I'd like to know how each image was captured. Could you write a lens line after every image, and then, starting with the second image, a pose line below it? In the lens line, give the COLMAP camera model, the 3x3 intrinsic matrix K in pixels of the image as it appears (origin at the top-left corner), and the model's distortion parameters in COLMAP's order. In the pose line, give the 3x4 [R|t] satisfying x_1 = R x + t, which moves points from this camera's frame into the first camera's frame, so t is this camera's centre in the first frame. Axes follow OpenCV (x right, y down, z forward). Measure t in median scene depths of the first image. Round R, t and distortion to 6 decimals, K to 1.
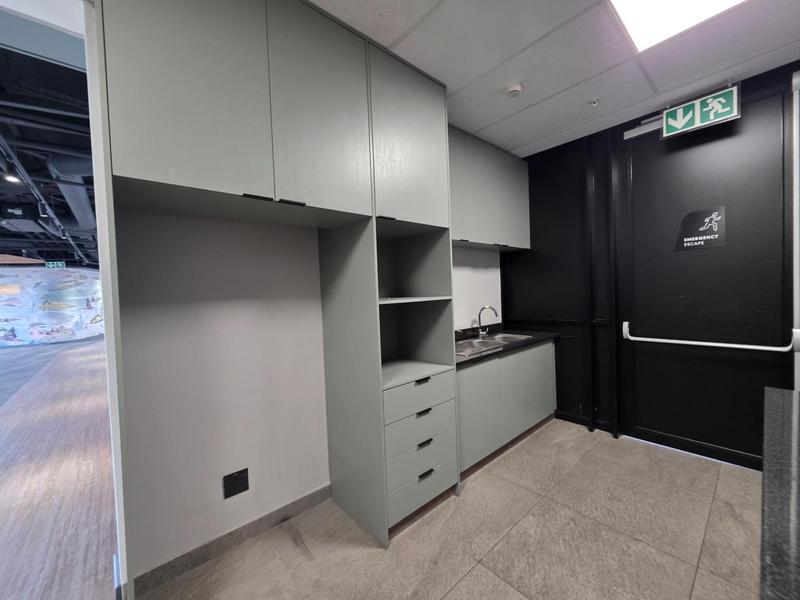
lens RADIAL K [[320.5, 0, 399.9], [0, 320.5, 301.7], [0, 0, 1]] dist [0.004640, -0.000638]
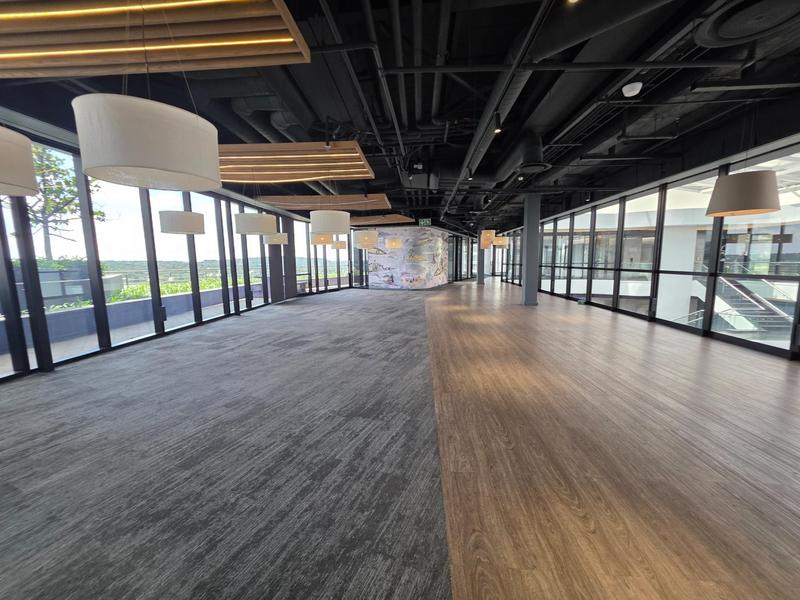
lens RADIAL K [[320.5, 0, 401.5], [0, 320.5, 305.0], [0, 0, 1]] dist [0.004640, -0.000638]
pose [[0.709012, 0.133765, -0.692393, -2.710042], [-0.048292, 0.988750, 0.141567, 0.168241], [0.703540, -0.066936, 0.707496, 1.097676]]
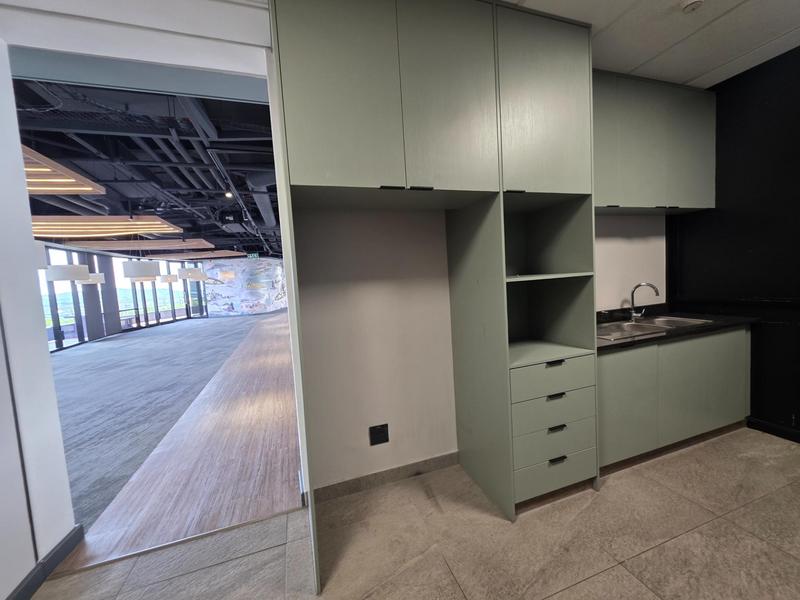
lens RADIAL K [[320.5, 0, 399.4], [0, 320.5, 300.1], [0, 0, 1]] dist [0.004640, -0.000638]
pose [[0.923631, 0.009037, -0.383176, 0.007671], [0.014126, 0.998240, 0.057594, 0.001419], [0.383022, -0.058608, 0.921878, -0.029000]]
